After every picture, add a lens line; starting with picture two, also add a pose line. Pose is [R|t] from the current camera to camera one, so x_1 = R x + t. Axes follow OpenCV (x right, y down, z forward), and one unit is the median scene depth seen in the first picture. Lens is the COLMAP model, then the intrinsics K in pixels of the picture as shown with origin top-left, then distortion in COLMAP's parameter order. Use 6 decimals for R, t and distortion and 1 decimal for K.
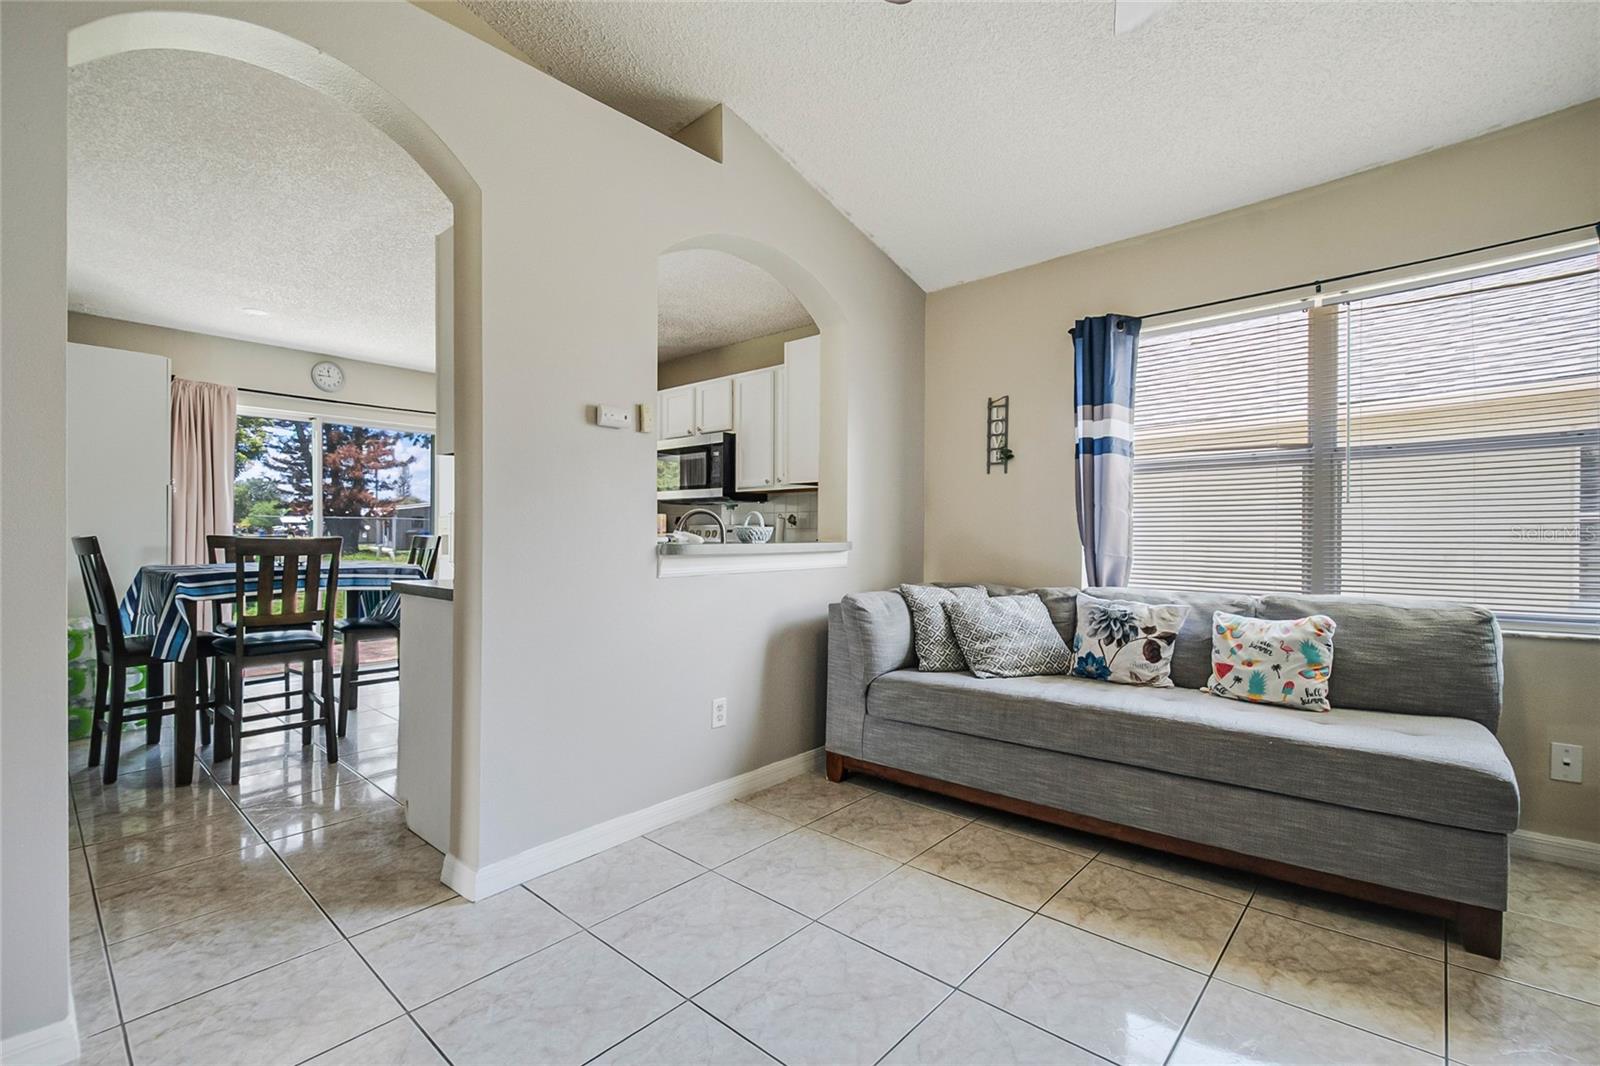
lens RADIAL K [[696.8, 0, 807.0], [0, 696.8, 533.4], [0, 0, 1]] dist [0.000668, -0.008588]
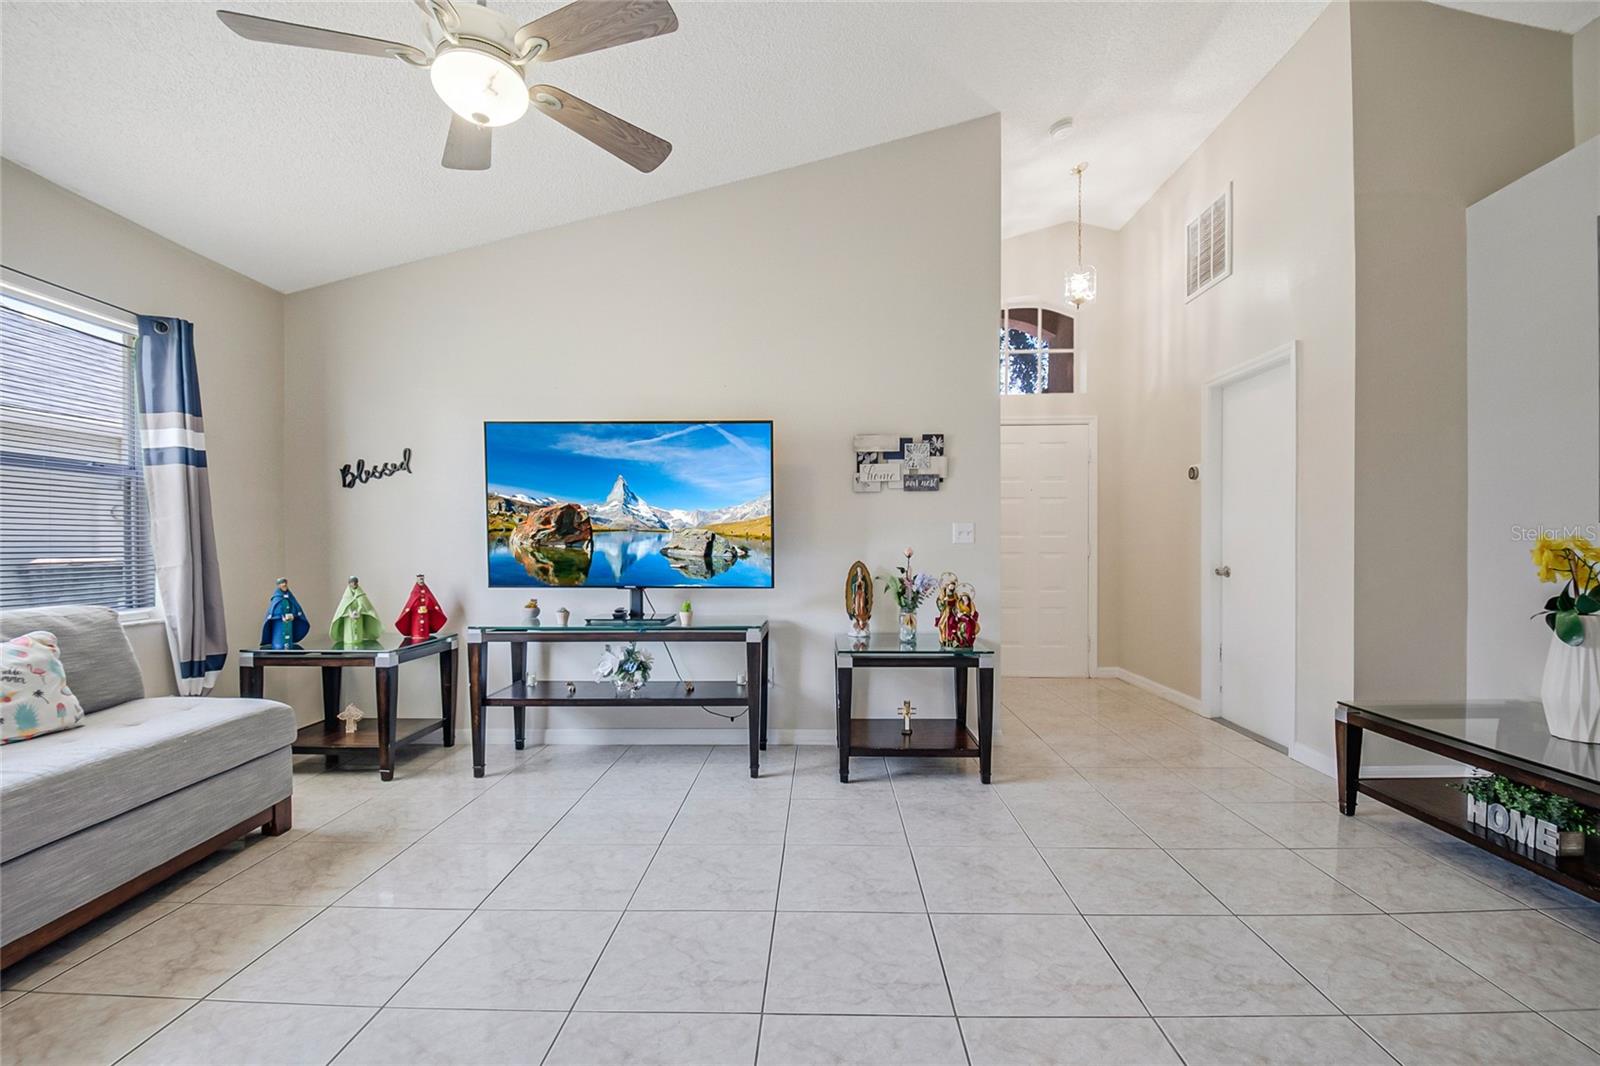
lens RADIAL K [[696.8, 0, 800.1], [0, 696.8, 555.7], [0, 0, 1]] dist [0.000668, -0.008588]
pose [[-0.658893, -0.020420, 0.751960, -0.496193], [-0.004317, 0.999718, 0.023366, -0.009172], [-0.752225, 0.012149, -0.658795, 0.649954]]
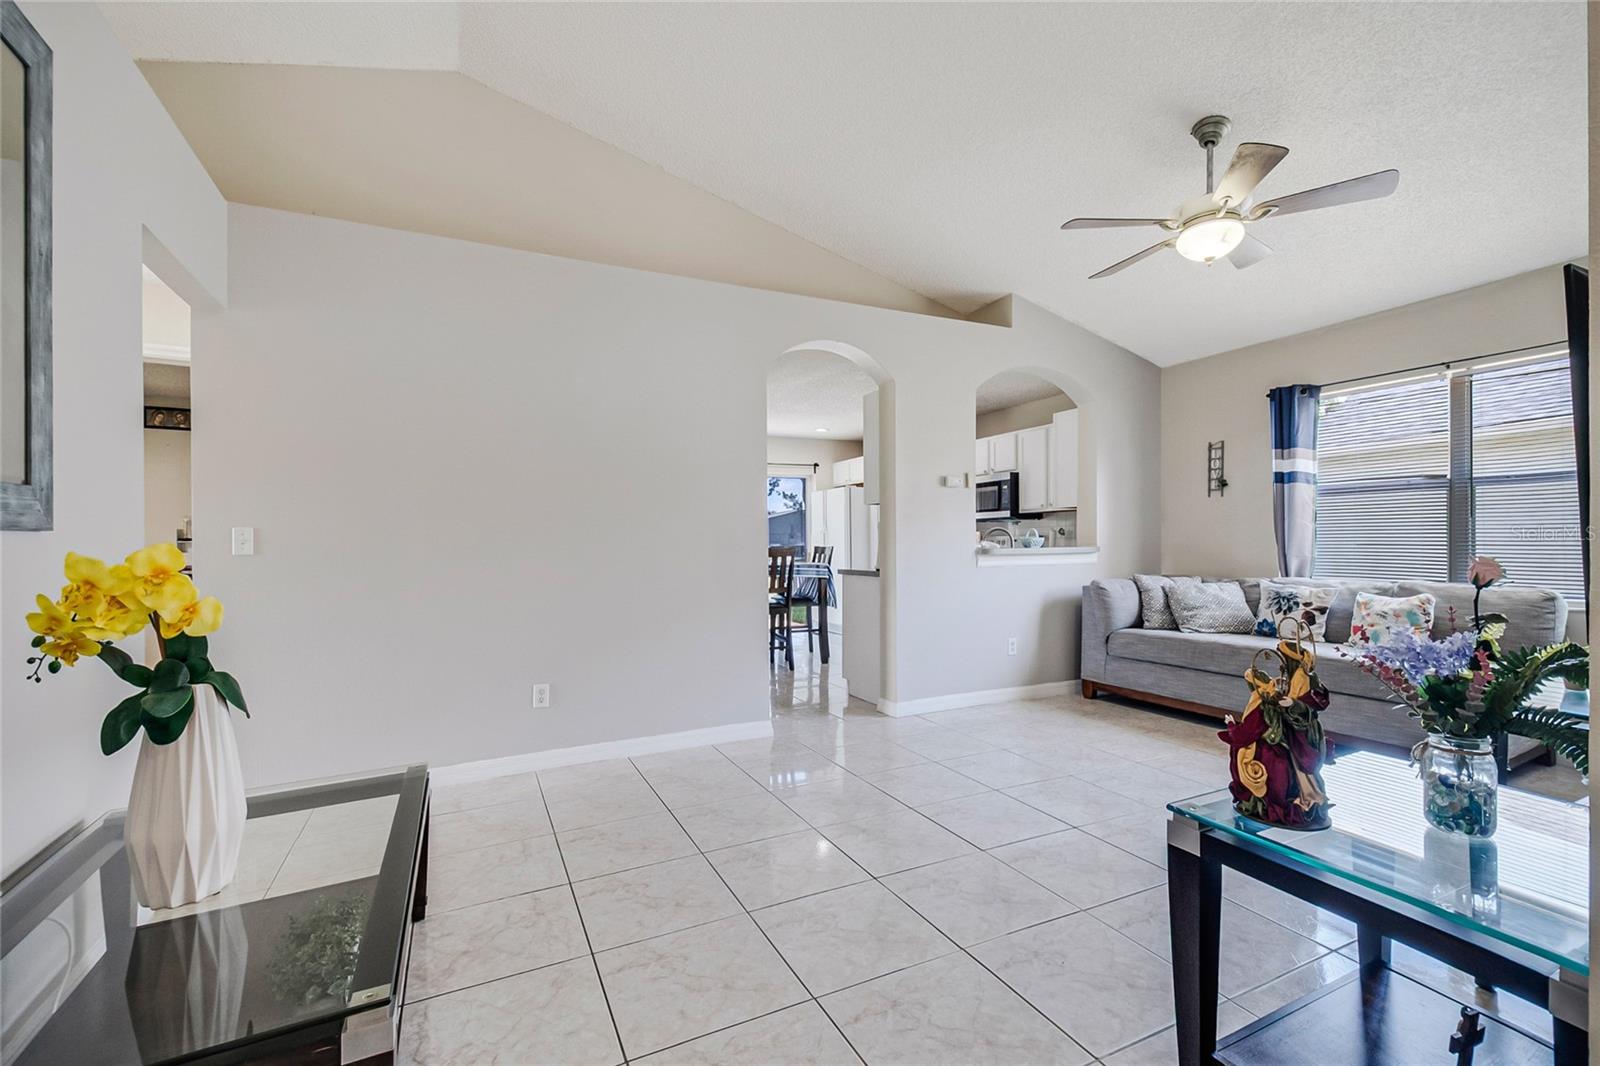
lens RADIAL K [[696.8, 0, 807.3], [0, 696.8, 545.8], [0, 0, 1]] dist [0.000668, -0.008588]
pose [[0.924189, -0.006788, -0.381875, 0.057727], [0.011774, 0.999873, 0.010721, -0.014445], [0.381753, -0.014405, 0.924152, -0.696850]]
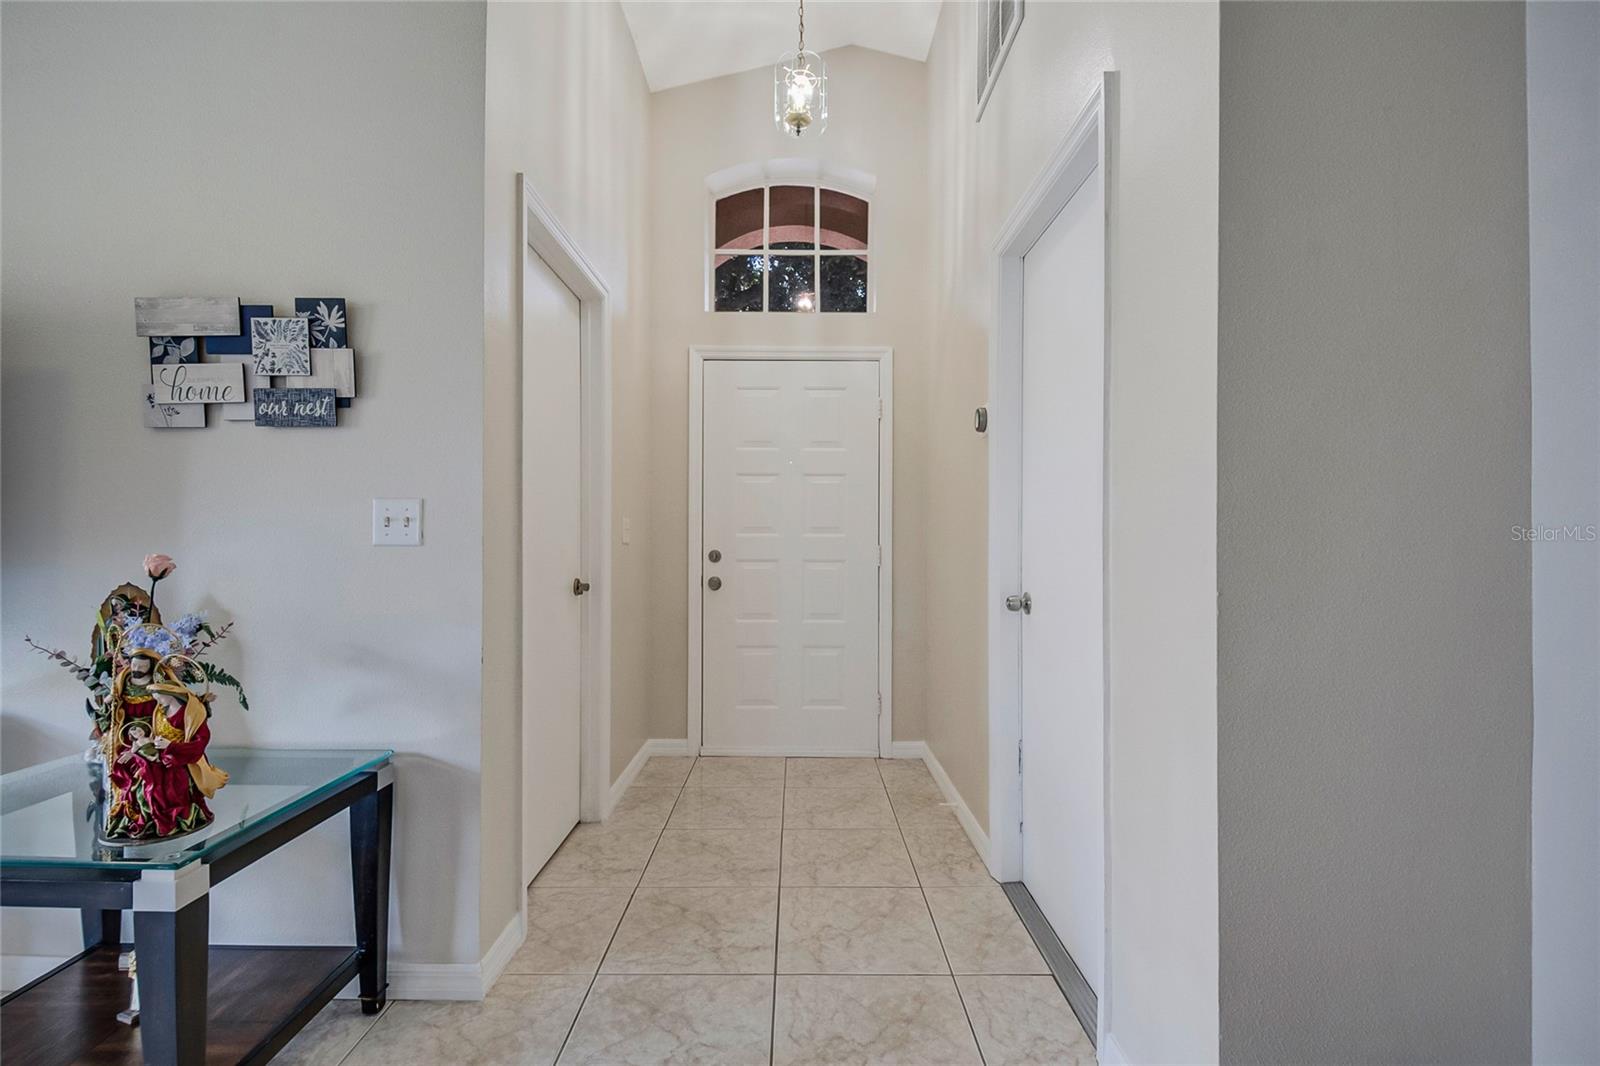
lens RADIAL K [[696.8, 0, 802.0], [0, 696.8, 539.1], [0, 0, 1]] dist [0.000668, -0.008588]
pose [[-0.687952, -0.010755, 0.725676, -0.379865], [-0.013425, 0.999908, 0.002092, -0.013642], [-0.725632, -0.008303, -0.688033, -0.215895]]
